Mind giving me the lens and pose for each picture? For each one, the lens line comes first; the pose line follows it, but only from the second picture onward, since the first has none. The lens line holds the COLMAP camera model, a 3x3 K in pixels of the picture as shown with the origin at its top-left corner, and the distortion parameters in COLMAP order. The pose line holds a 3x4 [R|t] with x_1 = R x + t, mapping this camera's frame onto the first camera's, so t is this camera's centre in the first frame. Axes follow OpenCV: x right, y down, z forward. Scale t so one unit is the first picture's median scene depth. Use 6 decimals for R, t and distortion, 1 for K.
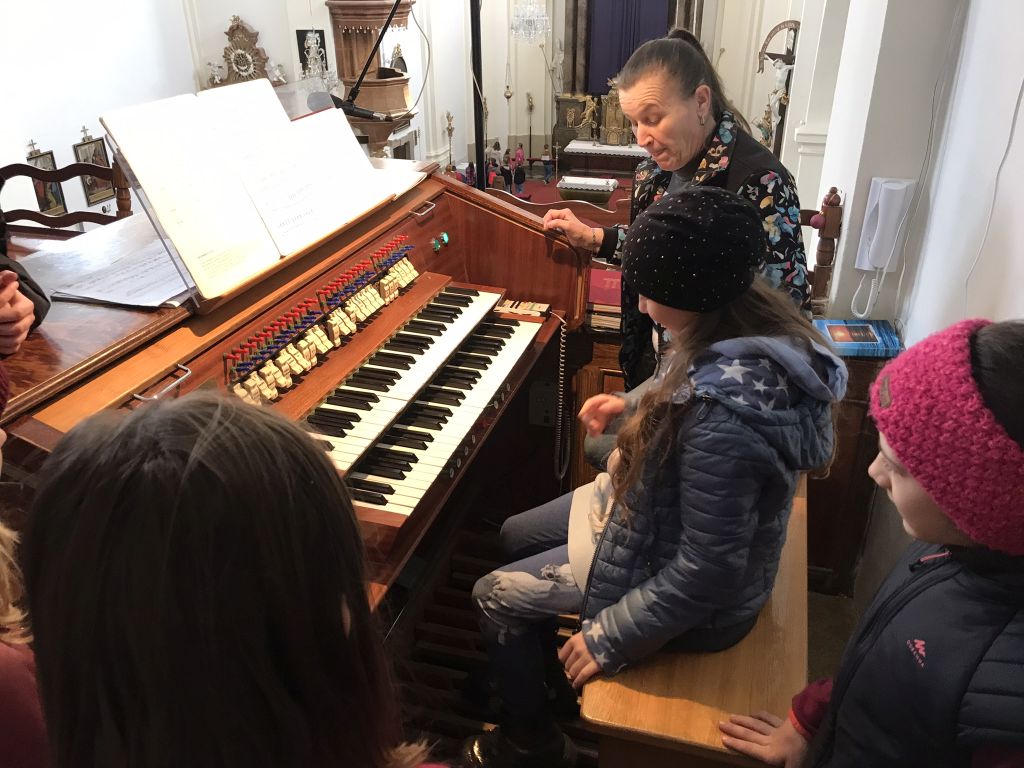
lens RADIAL K [[832.3, 0, 512.0], [0, 832.3, 384.0], [0, 0, 1]] dist [0.007469, -0.011457]
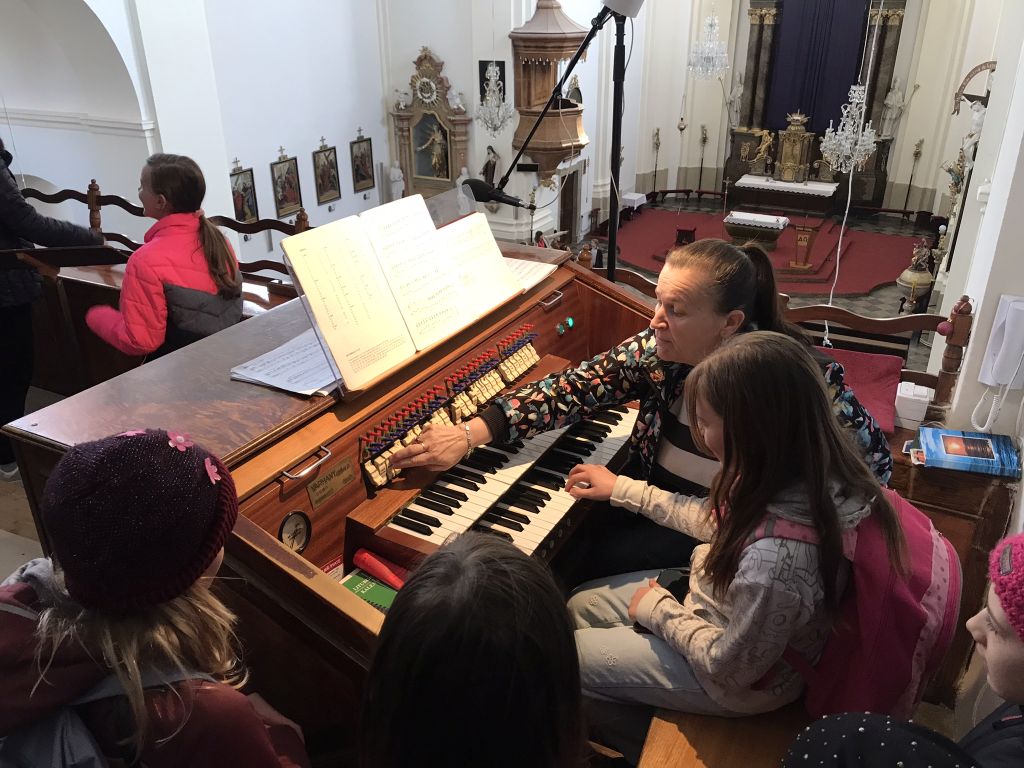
lens RADIAL K [[834.3, 0, 512.0], [0, 834.3, 384.0], [0, 0, 1]] dist [0.036544, -0.035247]
pose [[0.979868, 0.086841, -0.179771, 0.049383], [-0.091749, 0.995598, -0.019156, -0.067965], [0.177316, 0.035265, 0.983522, -0.091134]]
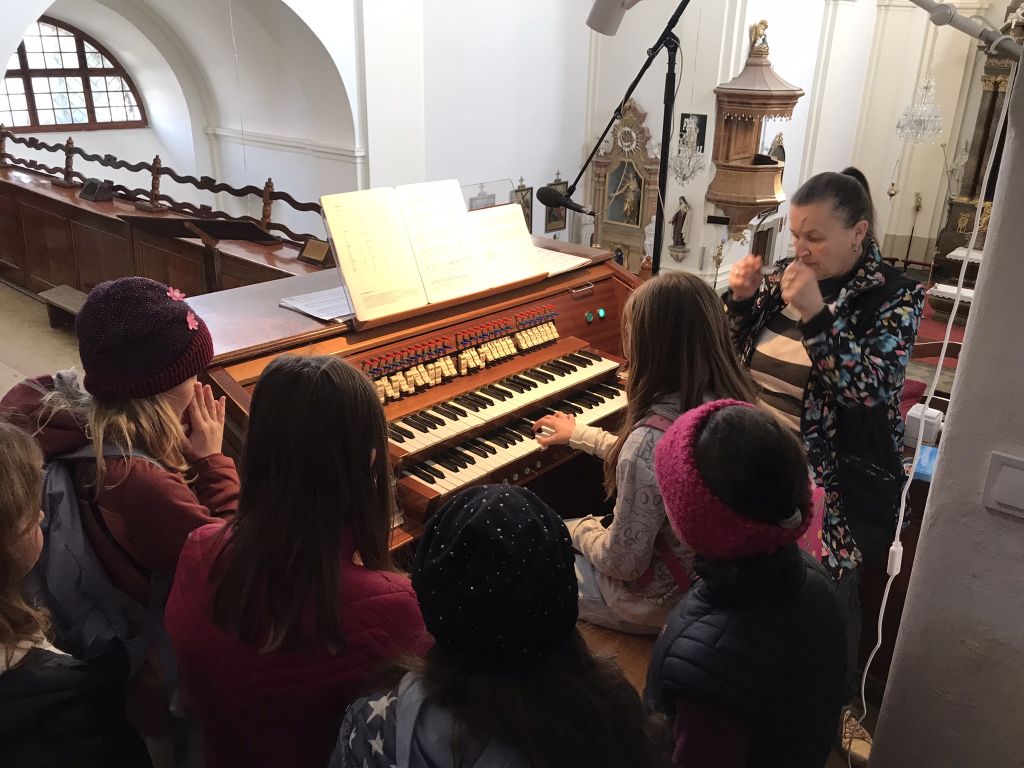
lens RADIAL K [[834.3, 0, 512.0], [0, 834.3, 384.0], [0, 0, 1]] dist [0.036544, -0.035247]
pose [[0.900258, 0.191460, -0.390997, 0.306764], [-0.224469, 0.973657, -0.040061, 0.004551], [0.373027, 0.123832, 0.919520, -0.169496]]
